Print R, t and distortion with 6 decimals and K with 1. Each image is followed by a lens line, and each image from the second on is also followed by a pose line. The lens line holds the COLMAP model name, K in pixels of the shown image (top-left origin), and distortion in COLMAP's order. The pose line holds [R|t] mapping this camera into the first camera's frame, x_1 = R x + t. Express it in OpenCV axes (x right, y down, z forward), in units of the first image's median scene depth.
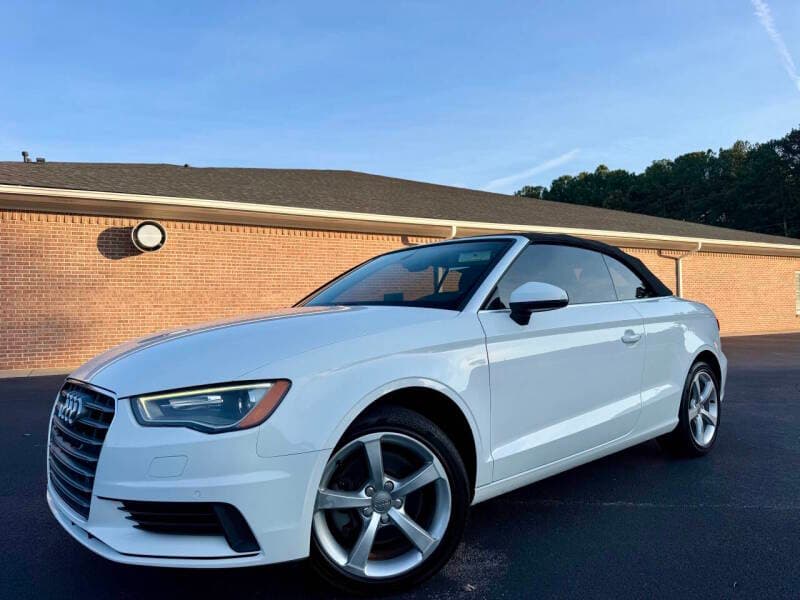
lens RADIAL K [[564.9, 0, 399.6], [0, 564.9, 298.8], [0, 0, 1]] dist [0.054646, -0.067377]
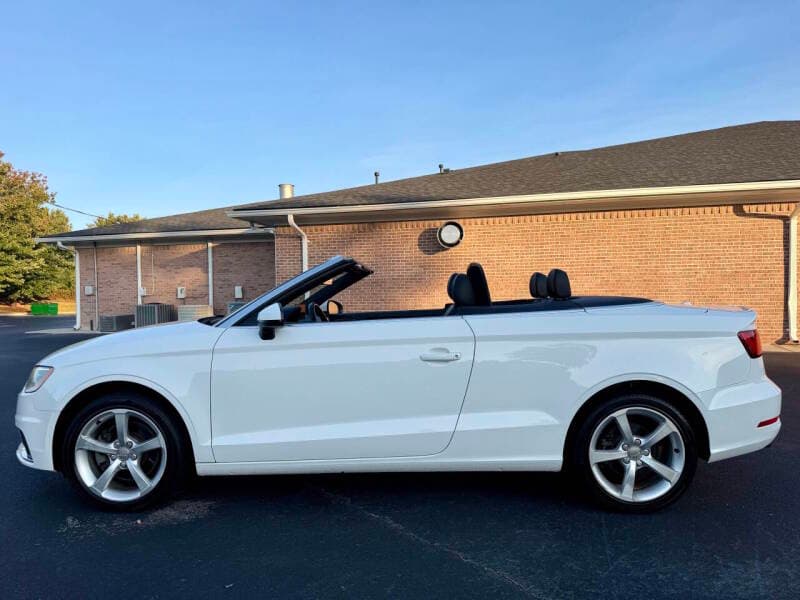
lens RADIAL K [[562.1, 0, 400.3], [0, 562.1, 299.9], [0, 0, 1]] dist [0.055234, -0.064074]
pose [[0.719896, 0.011556, -0.693986, 0.908657], [0.018958, 0.999161, 0.036303, -0.054428], [0.693823, -0.039291, 0.719073, 0.259961]]
